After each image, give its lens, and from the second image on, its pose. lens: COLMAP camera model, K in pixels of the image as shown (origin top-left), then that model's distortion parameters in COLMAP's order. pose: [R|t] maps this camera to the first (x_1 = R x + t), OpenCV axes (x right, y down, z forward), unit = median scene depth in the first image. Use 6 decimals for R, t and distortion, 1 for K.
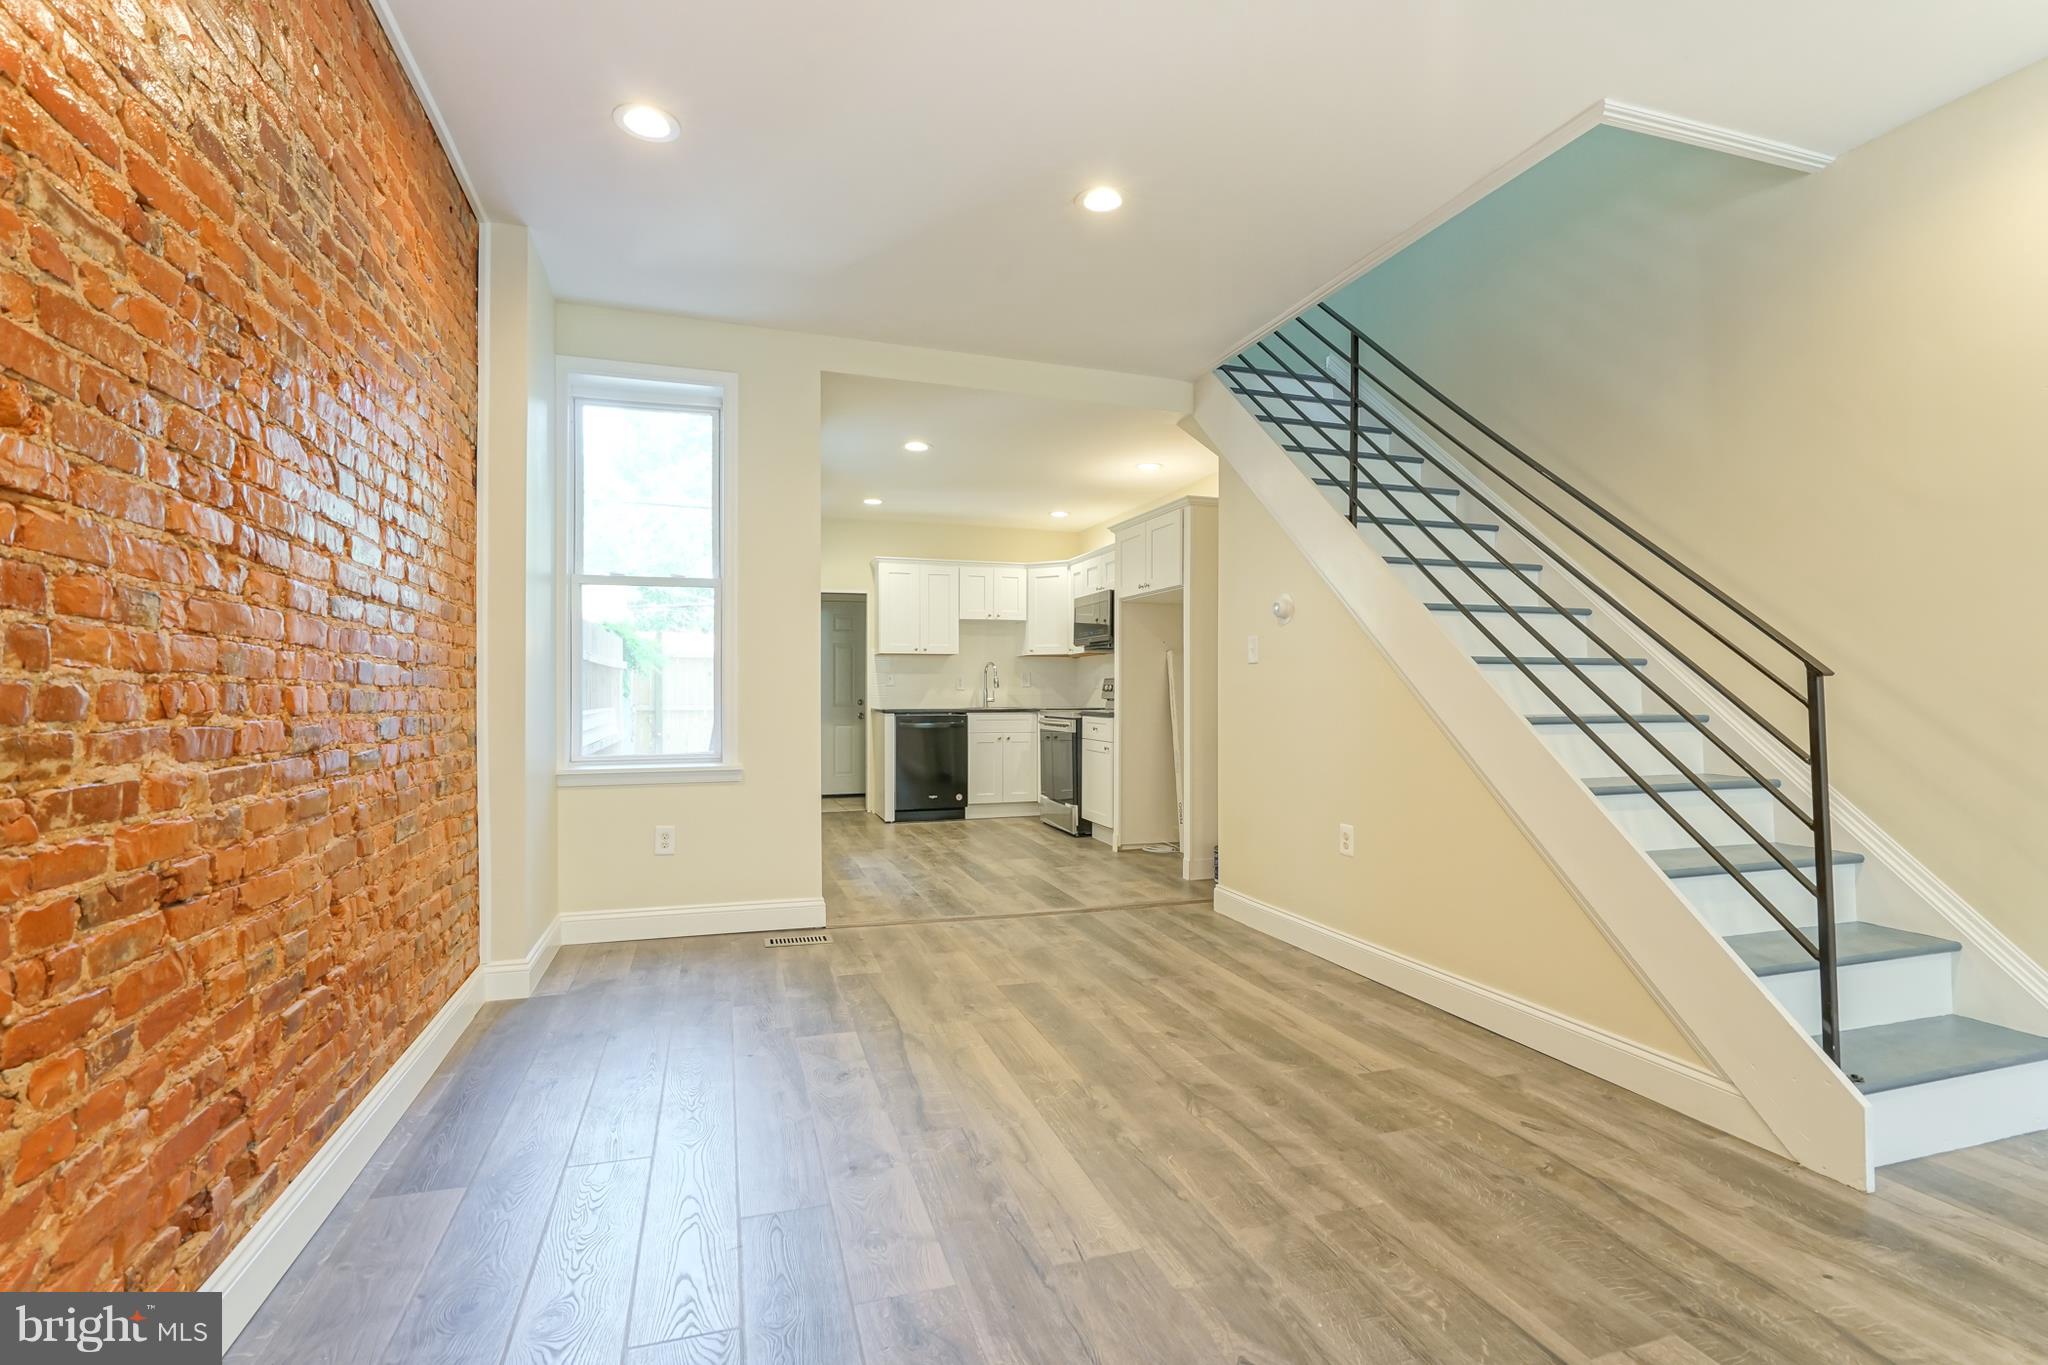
lens RADIAL K [[954.2, 0, 1025.2], [0, 954.2, 683.3], [0, 0, 1]] dist [-0.001129, 0.000417]
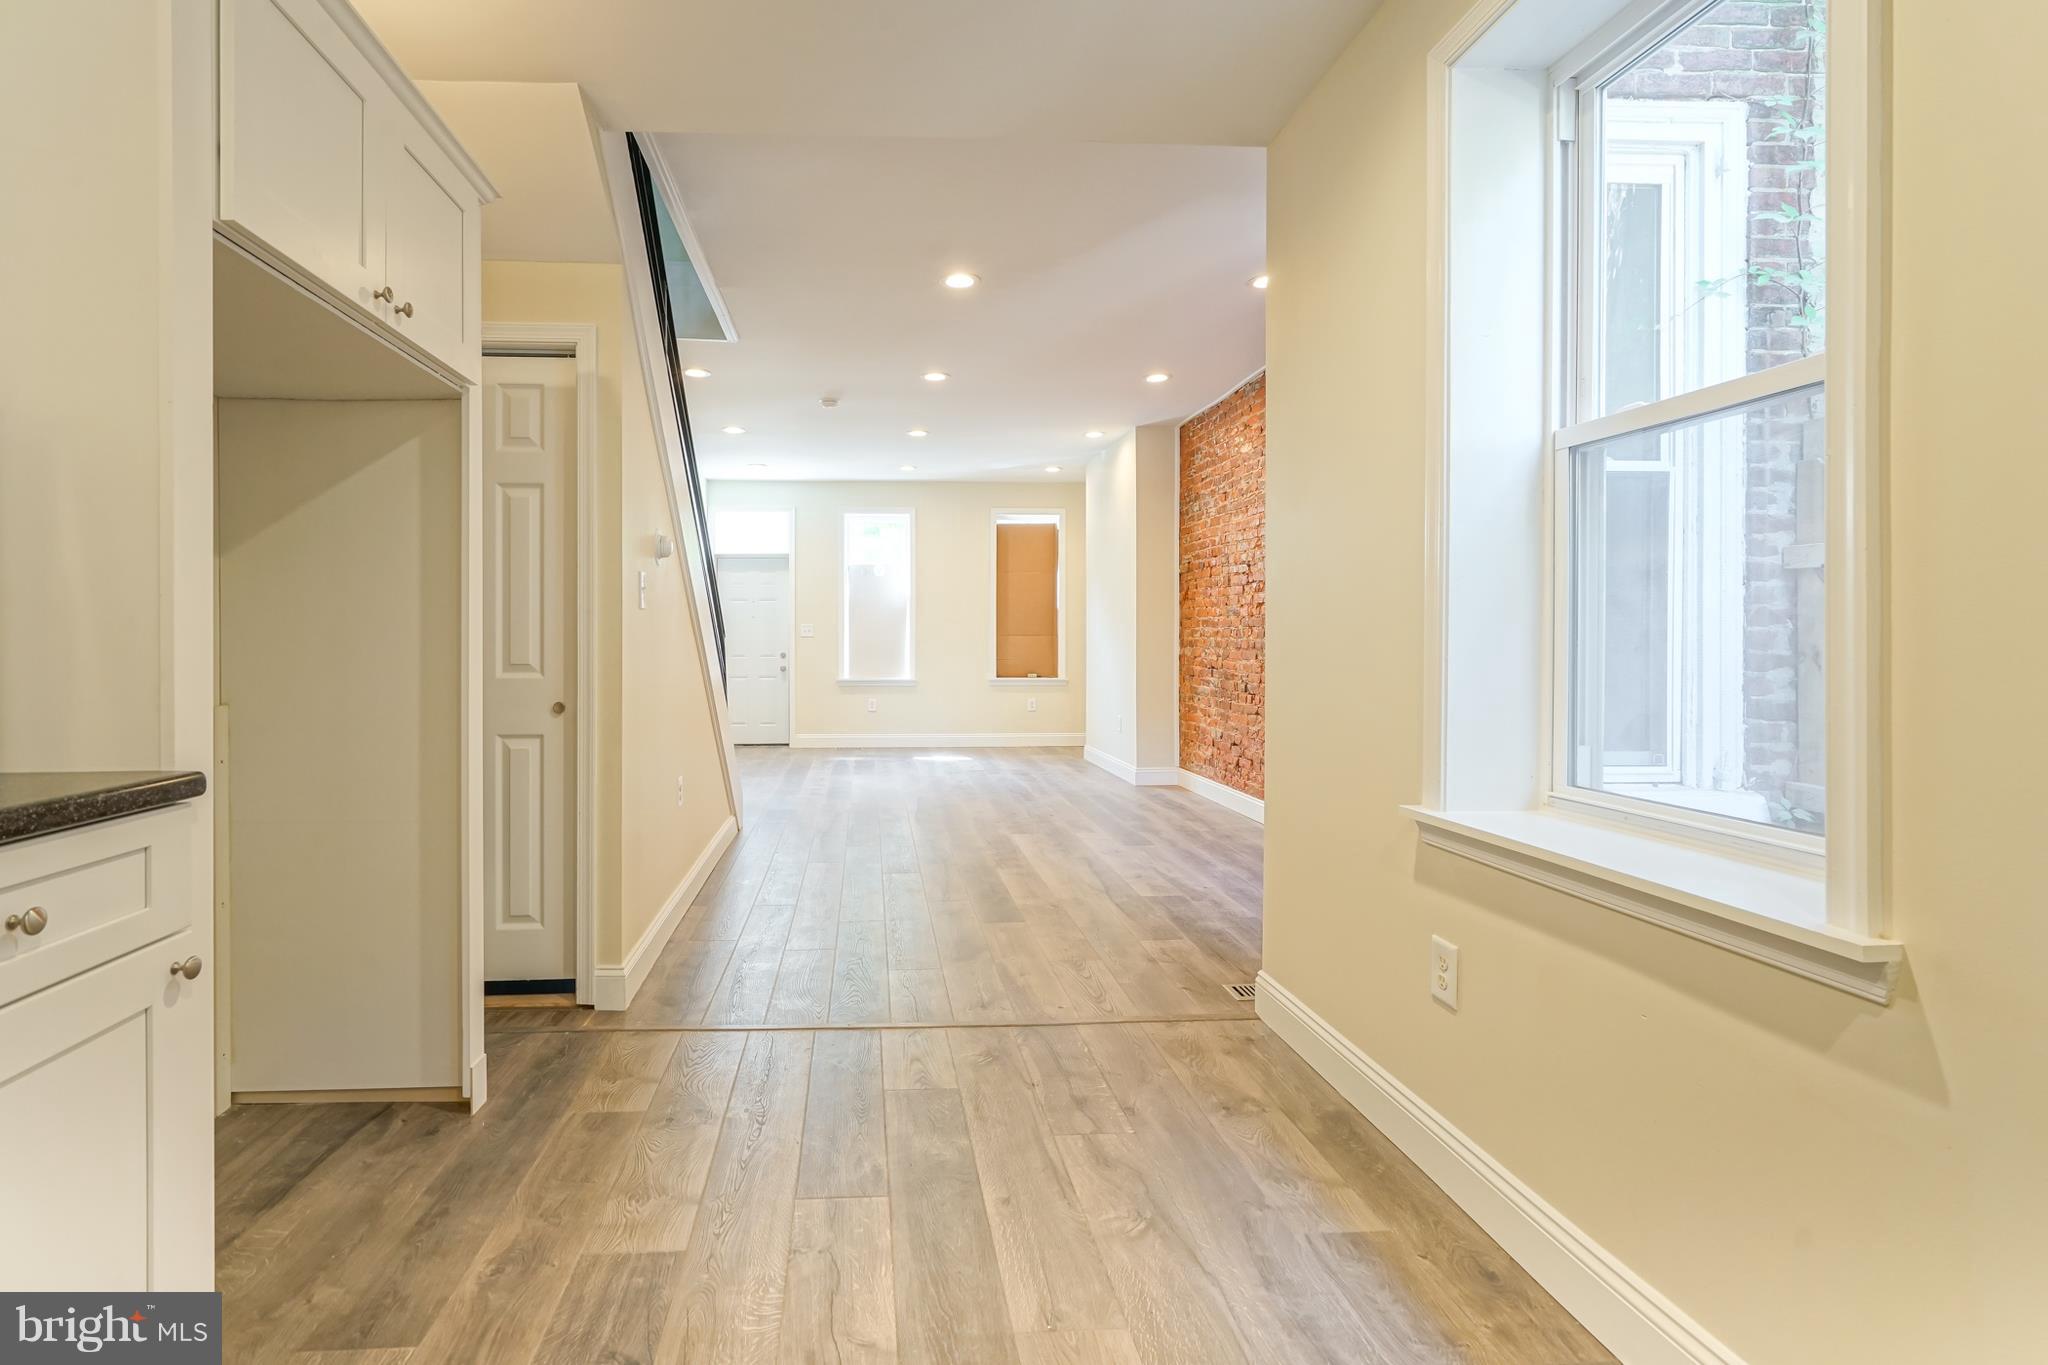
lens RADIAL K [[964.1, 0, 917.0], [0, 964.1, 643.9], [0, 0, 1]] dist [0.000479, 0.000195]
pose [[-0.967374, 0.001891, 0.253346, -0.216259], [0.001165, 0.999995, -0.003015, 0.009710], [-0.253350, -0.002622, -0.967371, 2.400573]]
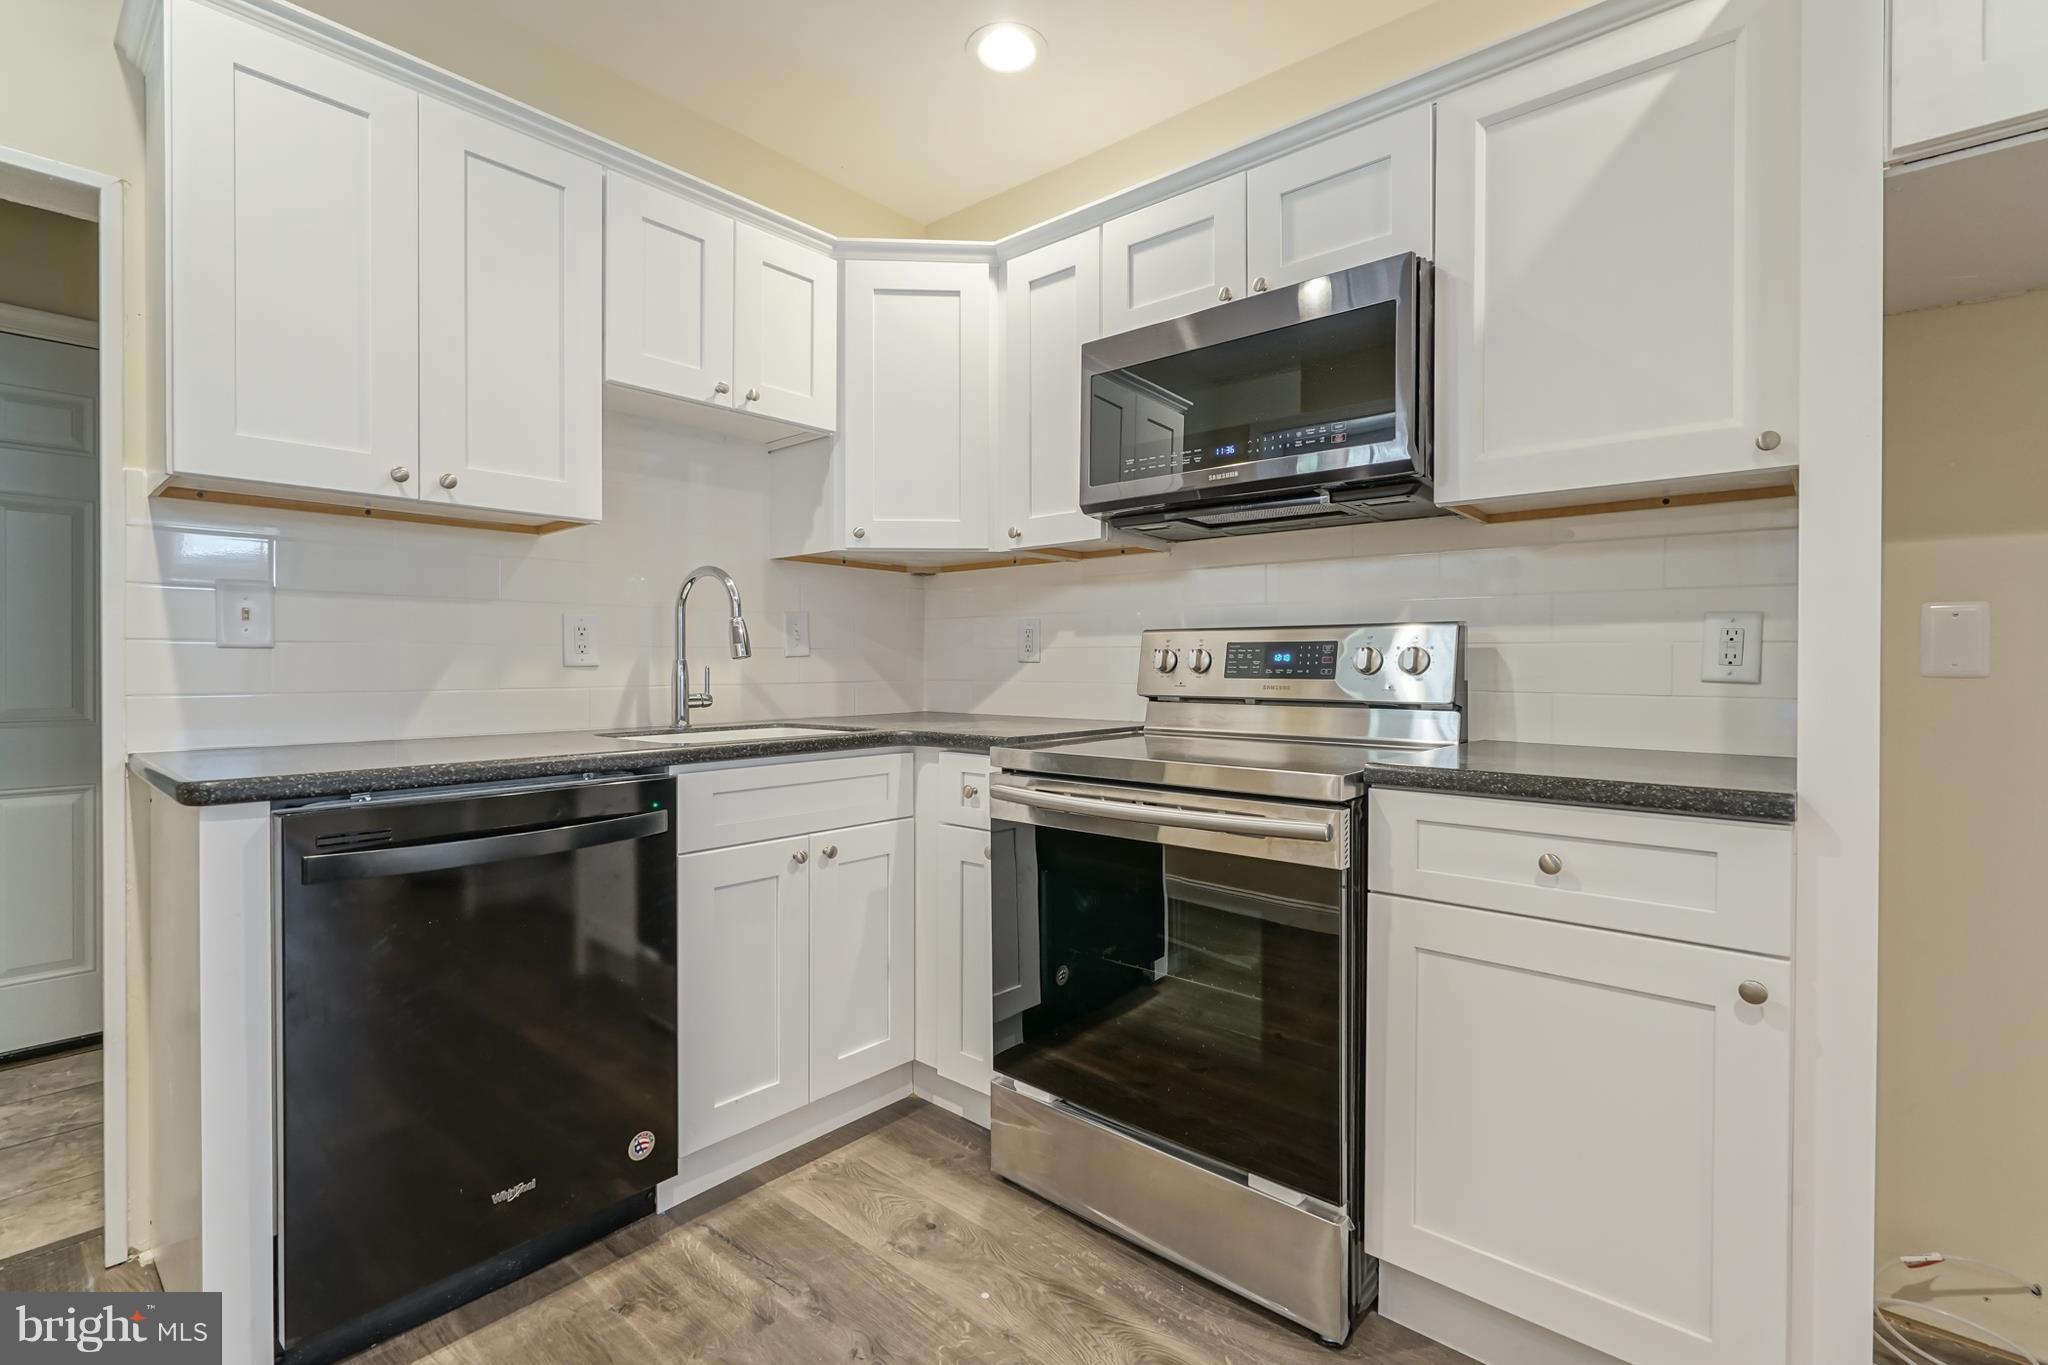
lens RADIAL K [[939.3, 0, 1043.1], [0, 939.3, 670.5], [0, 0, 1]] dist [-0.002672, 0.000358]
pose [[0.852032, -0.000122, 0.523490, -0.262000], [-0.007477, 0.999895, 0.012402, 0.010727], [-0.523437, -0.014481, 0.851941, 1.922118]]
